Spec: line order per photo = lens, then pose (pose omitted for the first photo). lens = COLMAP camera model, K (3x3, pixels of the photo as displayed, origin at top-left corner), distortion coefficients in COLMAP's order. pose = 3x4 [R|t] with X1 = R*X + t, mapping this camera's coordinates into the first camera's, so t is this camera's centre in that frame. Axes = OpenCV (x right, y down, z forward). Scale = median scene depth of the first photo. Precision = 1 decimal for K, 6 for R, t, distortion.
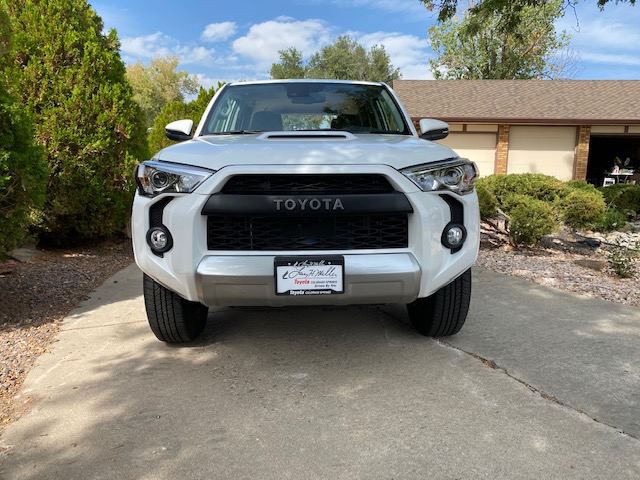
lens RADIAL K [[483.4, 0, 320.6], [0, 483.4, 239.5], [0, 0, 1]] dist [0.003140, 0.003550]
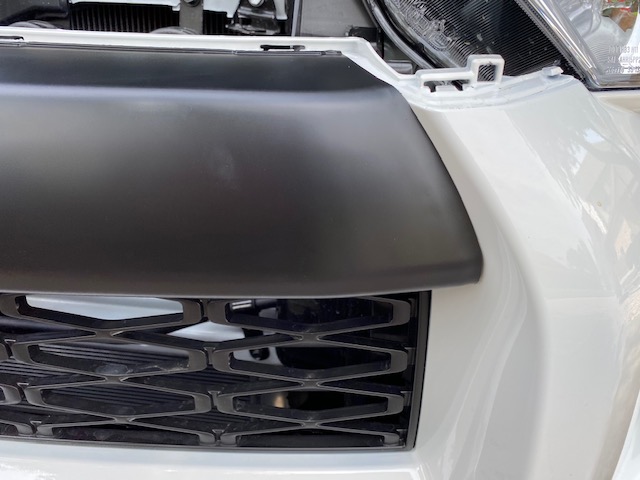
lens RADIAL K [[483.4, 0, 323.7], [0, 483.4, 241.9], [0, 0, 1]] dist [0.003140, 0.003550]
pose [[0.987268, 0.097967, -0.125320, 0.175495], [-0.062197, 0.962866, 0.262719, -0.093231], [0.146404, -0.251580, 0.956699, 0.918143]]
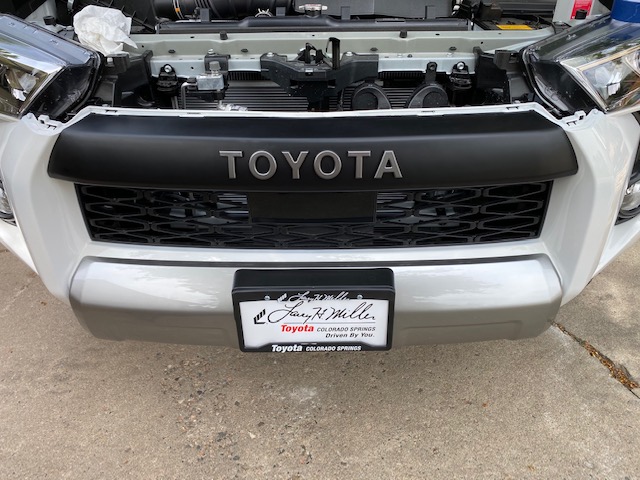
lens RADIAL K [[483.4, 0, 321.0], [0, 483.4, 240.0], [0, 0, 1]] dist [0.003140, 0.003550]
pose [[0.998791, 0.023506, -0.043184, 0.001138], [-0.003934, 0.913704, 0.406361, -0.172016], [0.049010, -0.405700, 0.912692, 0.622462]]
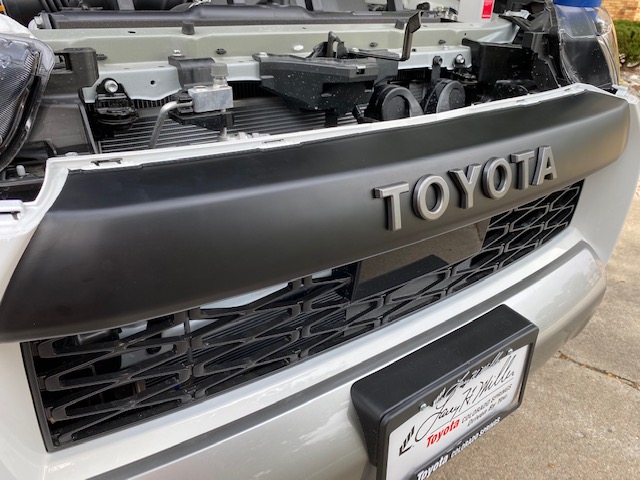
lens RADIAL K [[483.4, 0, 317.0], [0, 483.4, 239.4], [0, 0, 1]] dist [0.003140, 0.003550]
pose [[0.836598, -0.224711, 0.499608, -0.231029], [0.058327, 0.943352, 0.326626, -0.132502], [-0.544703, -0.244114, 0.802314, 0.828089]]
